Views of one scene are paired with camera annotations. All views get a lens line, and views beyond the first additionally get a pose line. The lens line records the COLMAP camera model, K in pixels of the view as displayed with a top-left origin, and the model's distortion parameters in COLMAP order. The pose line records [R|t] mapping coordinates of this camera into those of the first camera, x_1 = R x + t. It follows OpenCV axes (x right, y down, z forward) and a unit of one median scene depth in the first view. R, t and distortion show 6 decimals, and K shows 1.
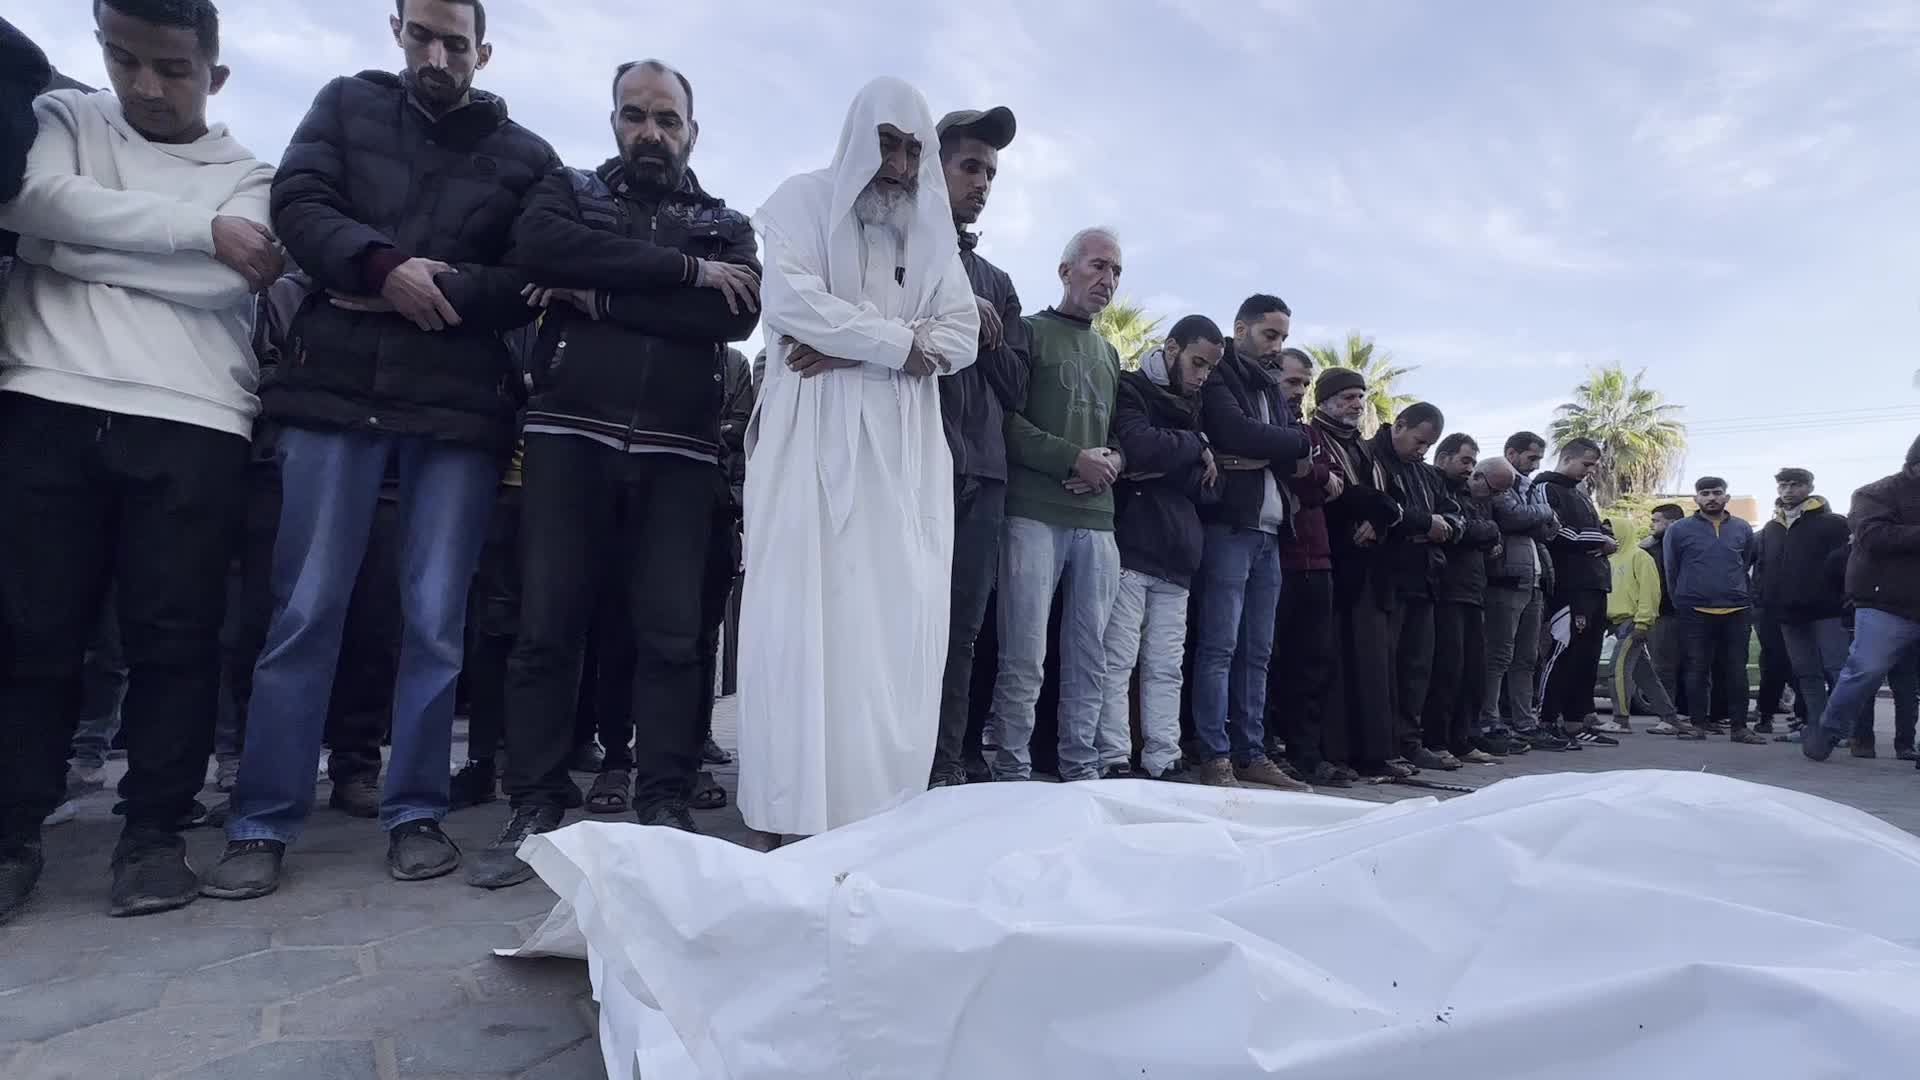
lens RADIAL K [[787.5, 0, 953.7], [0, 787.5, 539.6], [0, 0, 1]] dist [0.000127, 0.000010]
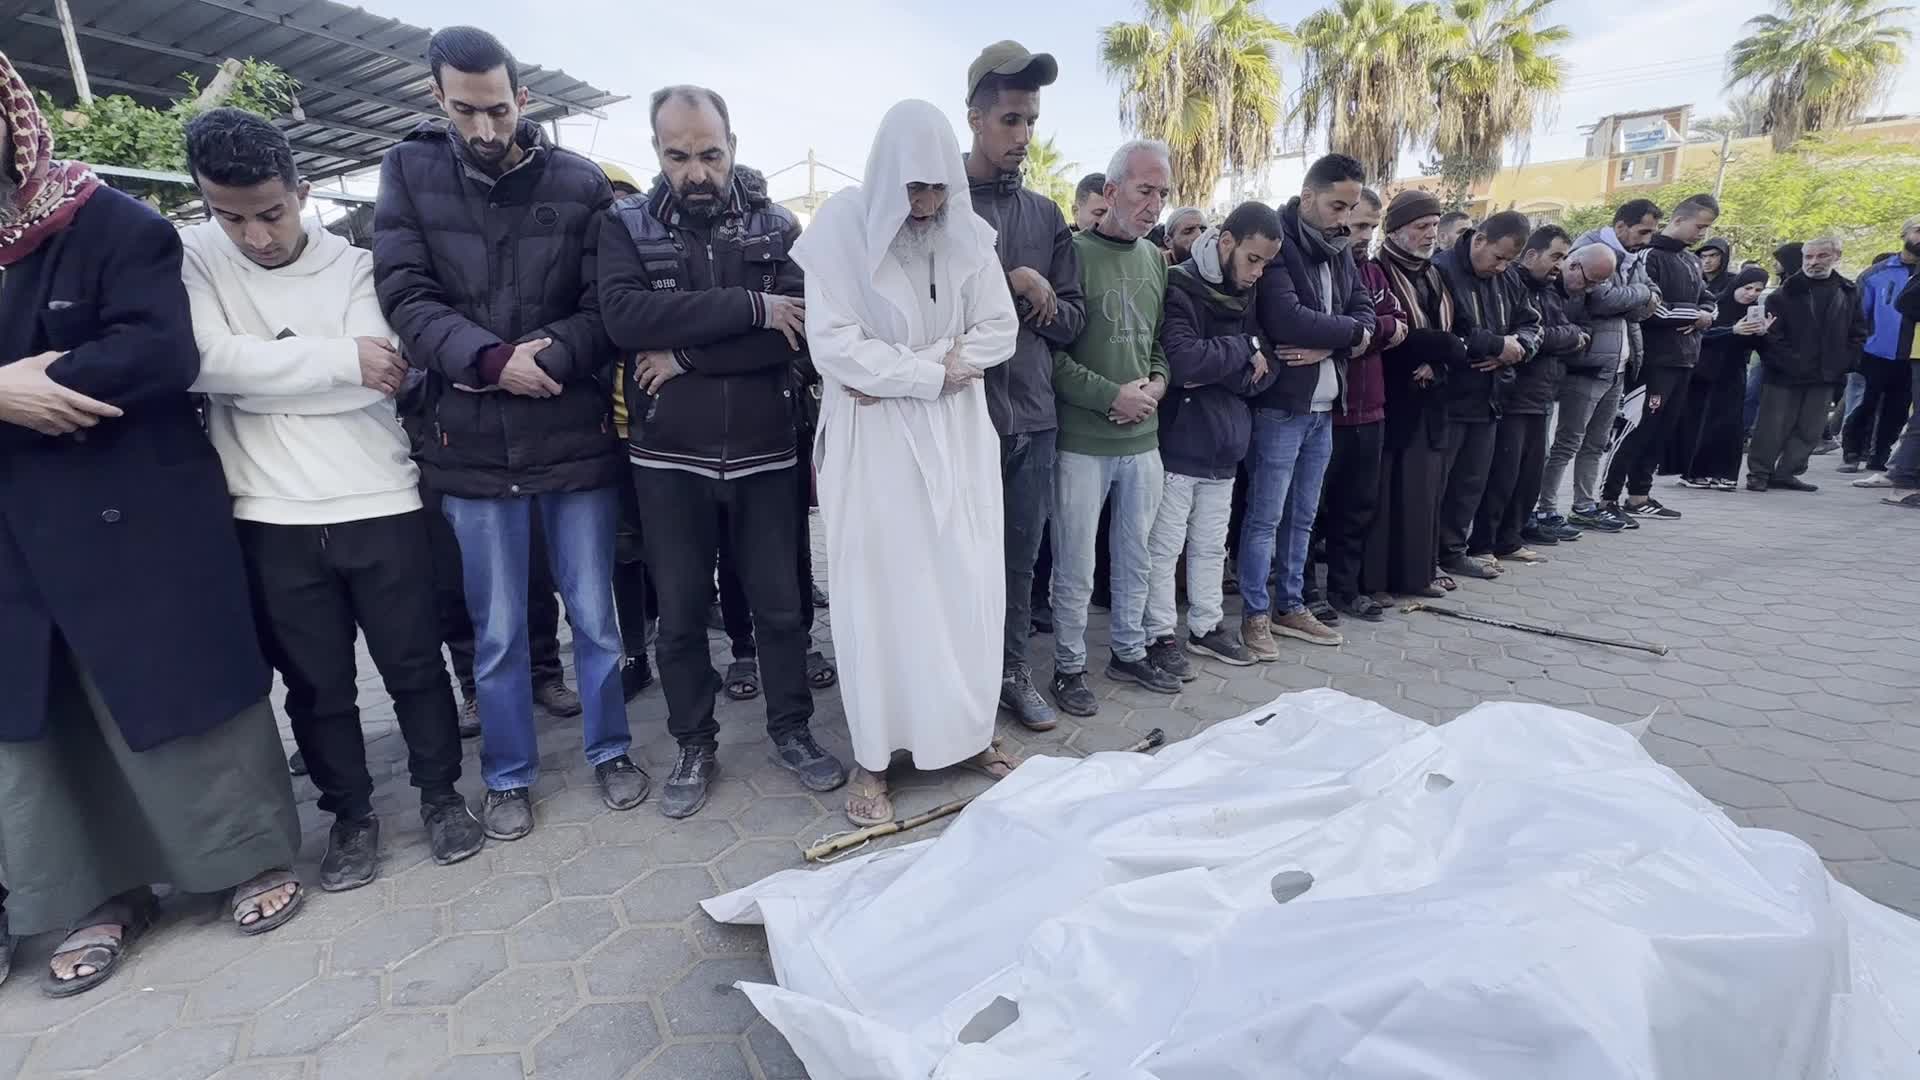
lens RADIAL K [[764.8, 0, 967.8], [0, 764.8, 539.2], [0, 0, 1]] dist [-0.002021, -0.000091]
pose [[0.995590, -0.039302, -0.085186, 0.024598], [0.063440, 0.950974, 0.302695, -0.222909], [0.069113, -0.306764, 0.949273, -0.044085]]
